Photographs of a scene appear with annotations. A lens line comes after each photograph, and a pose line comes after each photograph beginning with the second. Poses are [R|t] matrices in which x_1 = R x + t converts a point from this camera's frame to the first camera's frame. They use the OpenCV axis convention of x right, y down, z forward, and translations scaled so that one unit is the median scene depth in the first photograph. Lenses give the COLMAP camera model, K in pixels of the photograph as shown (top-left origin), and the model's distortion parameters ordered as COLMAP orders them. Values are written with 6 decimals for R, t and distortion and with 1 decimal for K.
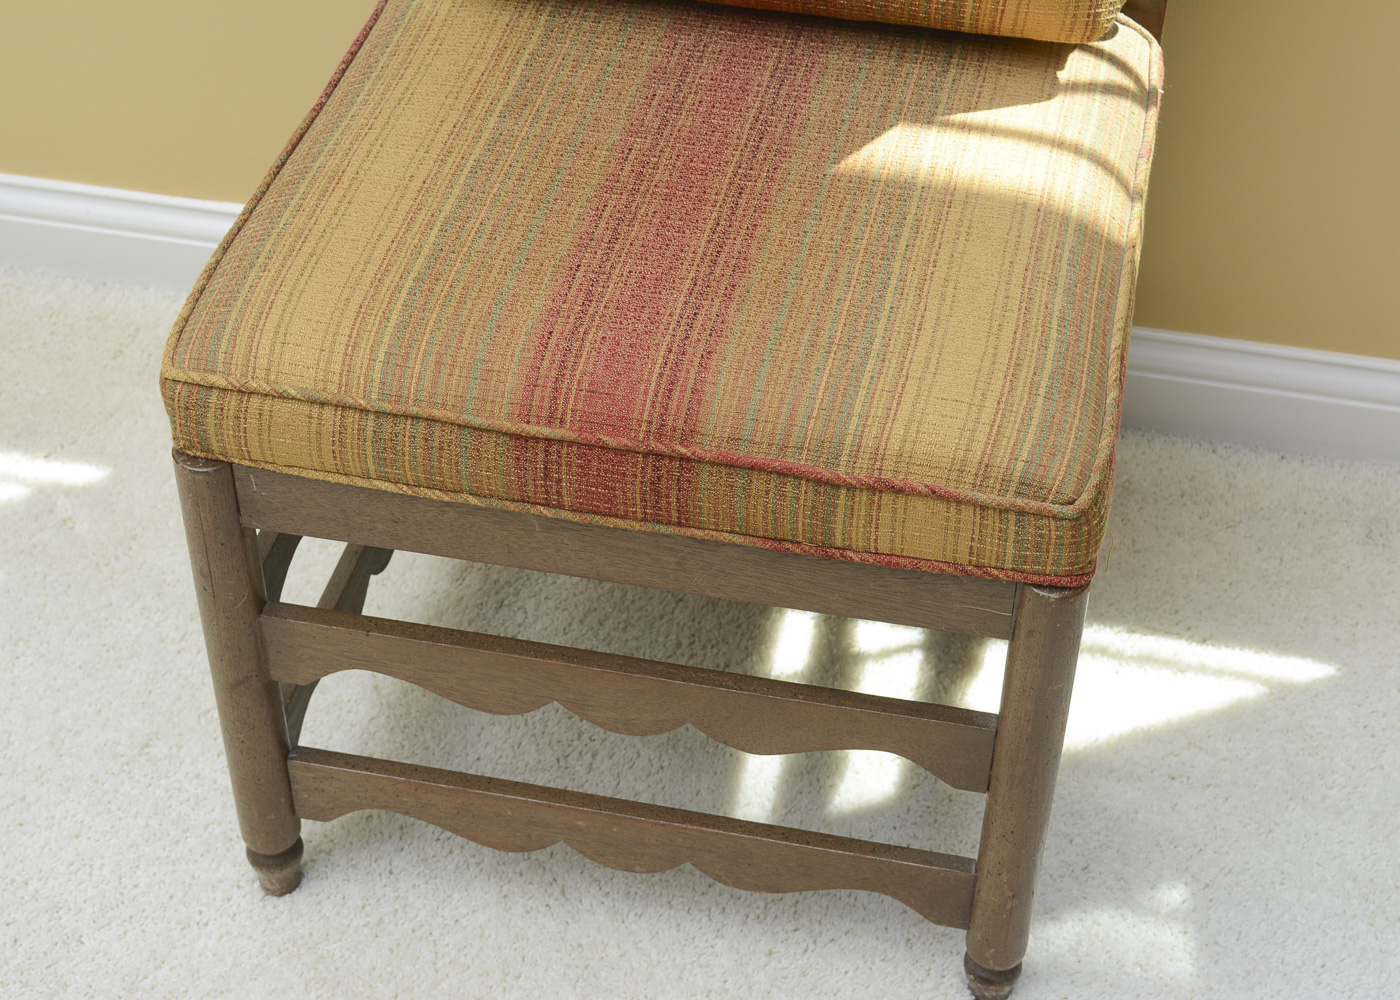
lens RADIAL K [[2363.0, 0, 700.0], [0, 2363.0, 500.0], [0, 0, 1]] dist [-0.015998, -0.156348]
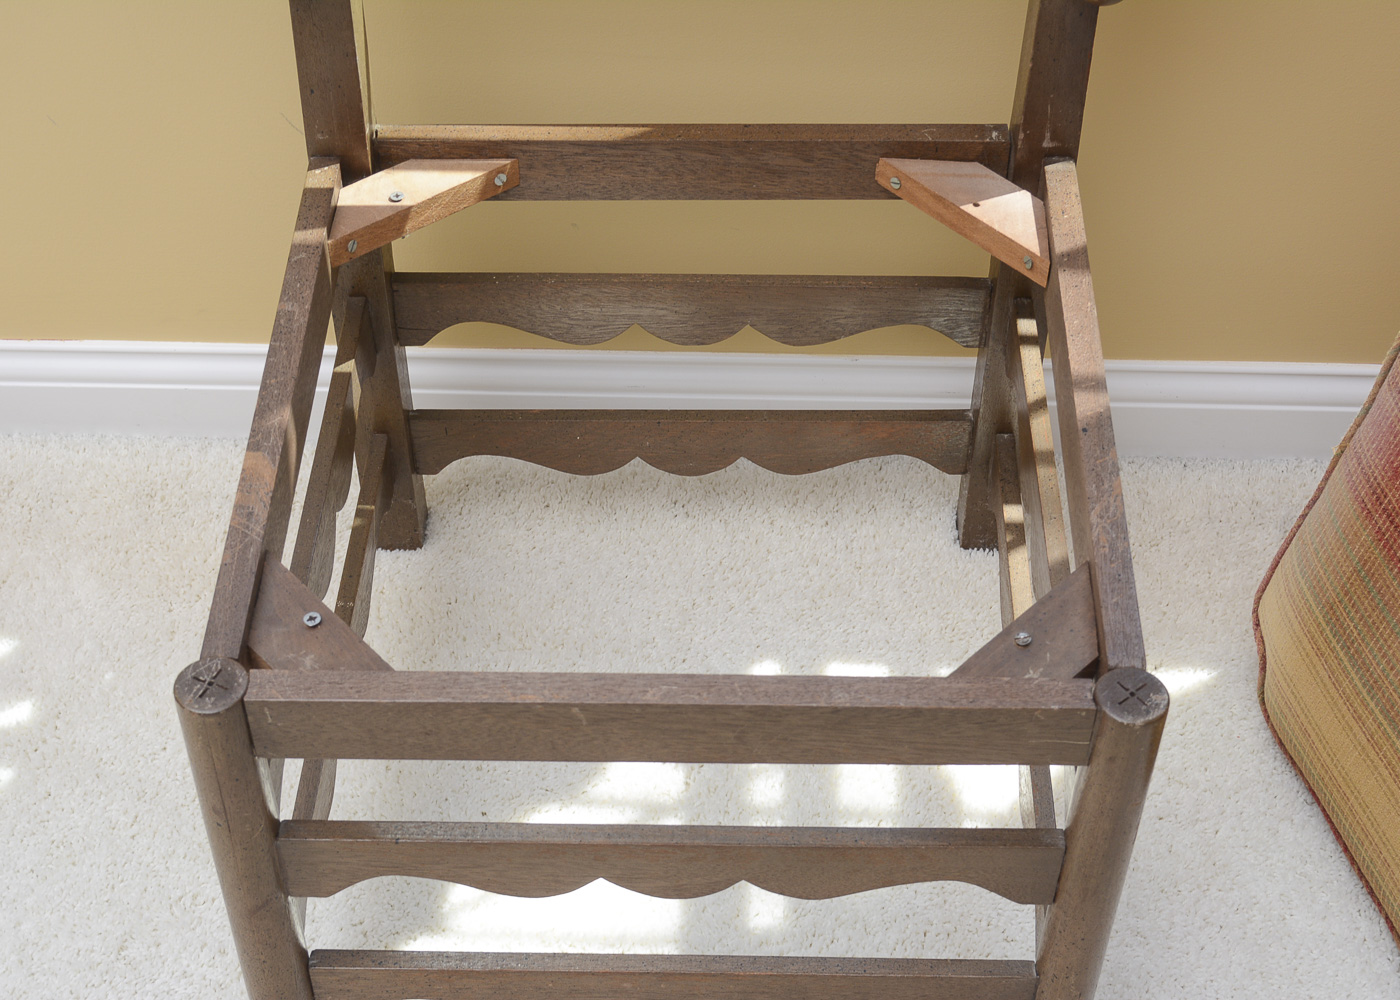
lens RADIAL K [[2200.3, 0, 700.0], [0, 2200.3, 500.0], [0, 0, 1]] dist [-0.073784, 0.151204]
pose [[0.983230, -0.131318, 0.126551, -0.094188], [0.127055, 0.991039, 0.041228, -0.080867], [-0.130831, -0.024458, 0.991103, 0.104961]]
